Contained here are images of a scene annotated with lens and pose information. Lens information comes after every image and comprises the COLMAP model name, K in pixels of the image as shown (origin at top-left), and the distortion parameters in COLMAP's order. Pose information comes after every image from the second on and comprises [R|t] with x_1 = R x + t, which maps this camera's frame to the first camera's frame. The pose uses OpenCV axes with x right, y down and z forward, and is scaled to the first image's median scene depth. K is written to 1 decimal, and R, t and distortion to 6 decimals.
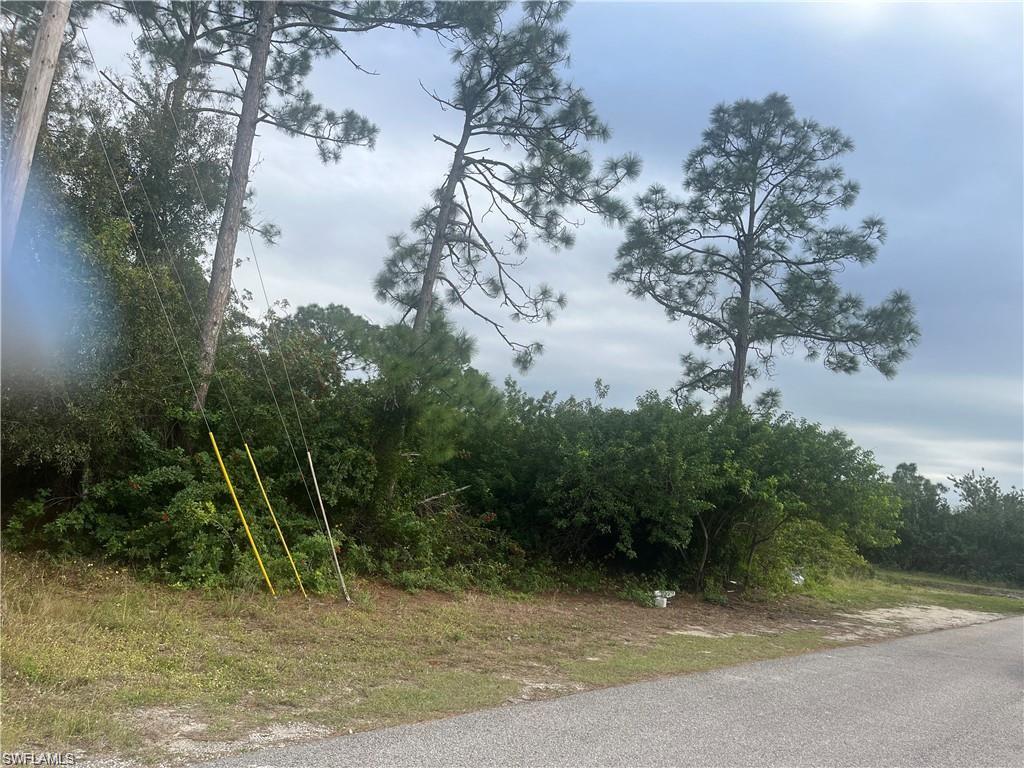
lens RADIAL K [[767.6, 0, 517.0], [0, 767.6, 378.7], [0, 0, 1]] dist [0.021140, -0.002036]
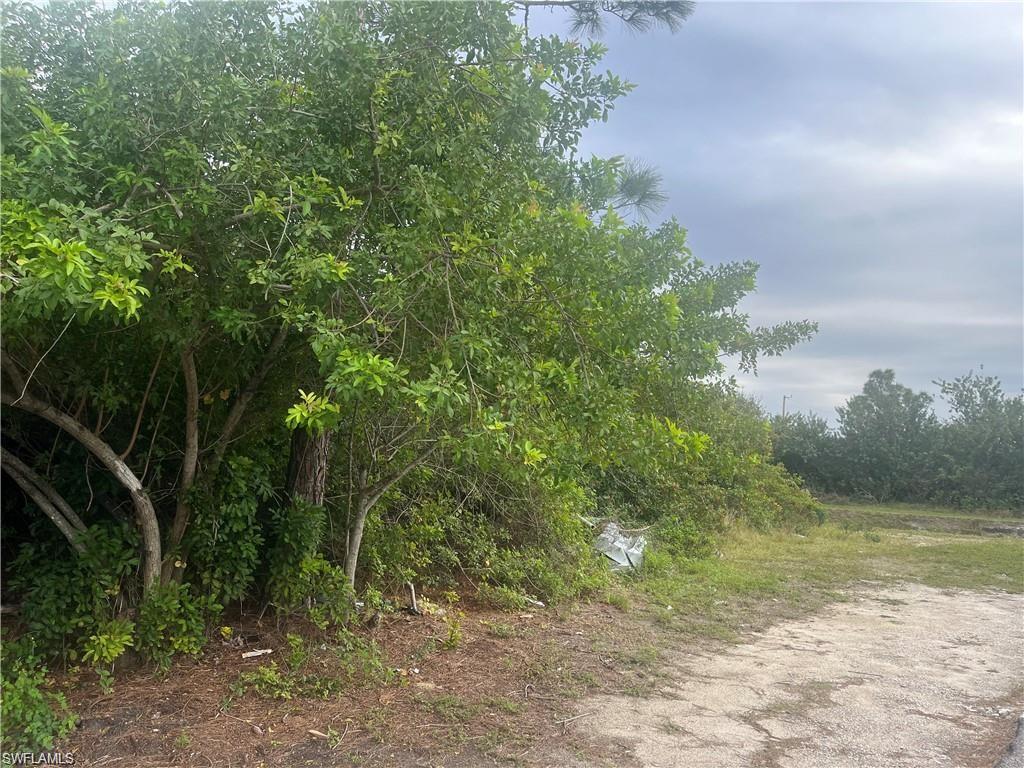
lens RADIAL K [[767.6, 0, 507.0], [0, 767.6, 388.7], [0, 0, 1]] dist [0.021140, -0.002036]
pose [[0.998136, -0.060645, 0.006822, 0.125213], [0.059973, 0.995437, 0.074224, 0.052676], [-0.011292, -0.073677, 0.997218, 0.233213]]
